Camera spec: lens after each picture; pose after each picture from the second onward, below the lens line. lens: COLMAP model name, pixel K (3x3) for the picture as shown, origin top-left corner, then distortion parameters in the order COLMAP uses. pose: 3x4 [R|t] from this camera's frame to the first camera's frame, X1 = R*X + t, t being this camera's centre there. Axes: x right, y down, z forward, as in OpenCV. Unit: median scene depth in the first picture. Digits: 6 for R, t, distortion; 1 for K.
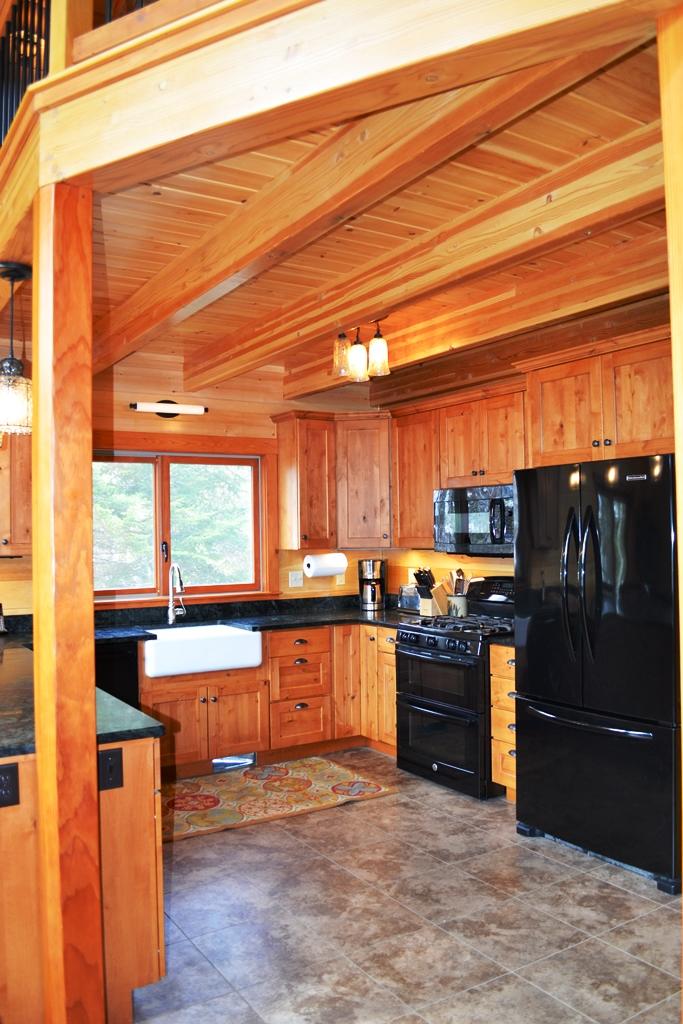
lens RADIAL K [[832.9, 0, 326.5], [0, 832.9, 512.5], [0, 0, 1]] dist [-0.005245, -0.005979]
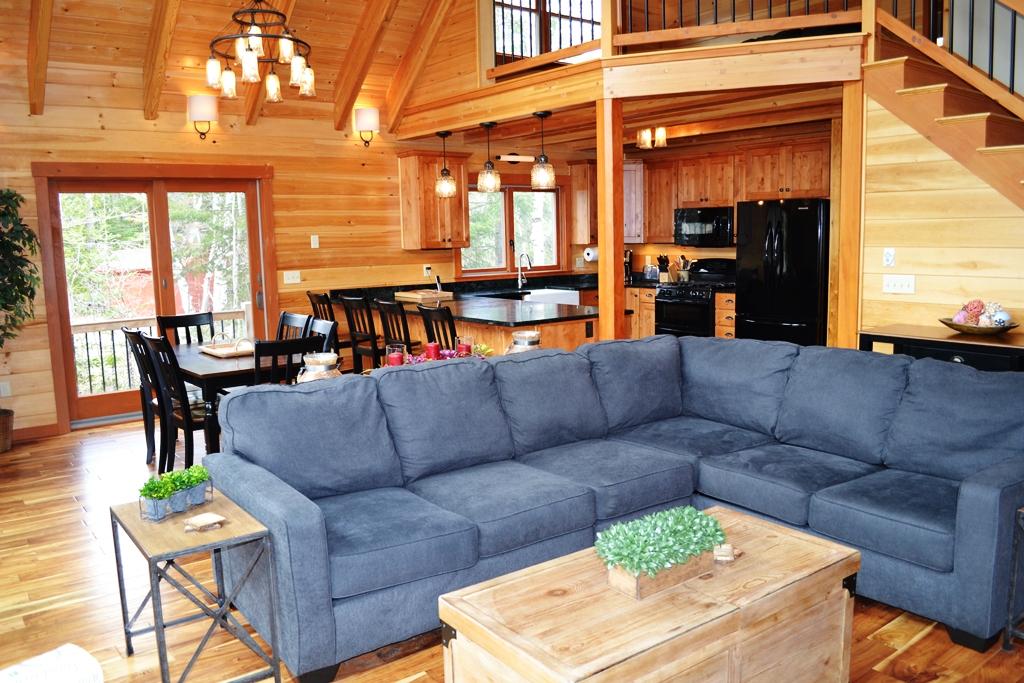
lens RADIAL K [[832.9, 0, 512.0], [0, 832.9, 341.5], [0, 0, 1]] dist [-0.005245, -0.005979]
pose [[0.993606, -0.018323, 0.111403, -0.393810], [0.000796, 0.987855, 0.155376, -0.023339], [-0.112897, -0.154294, 0.981554, -0.684833]]
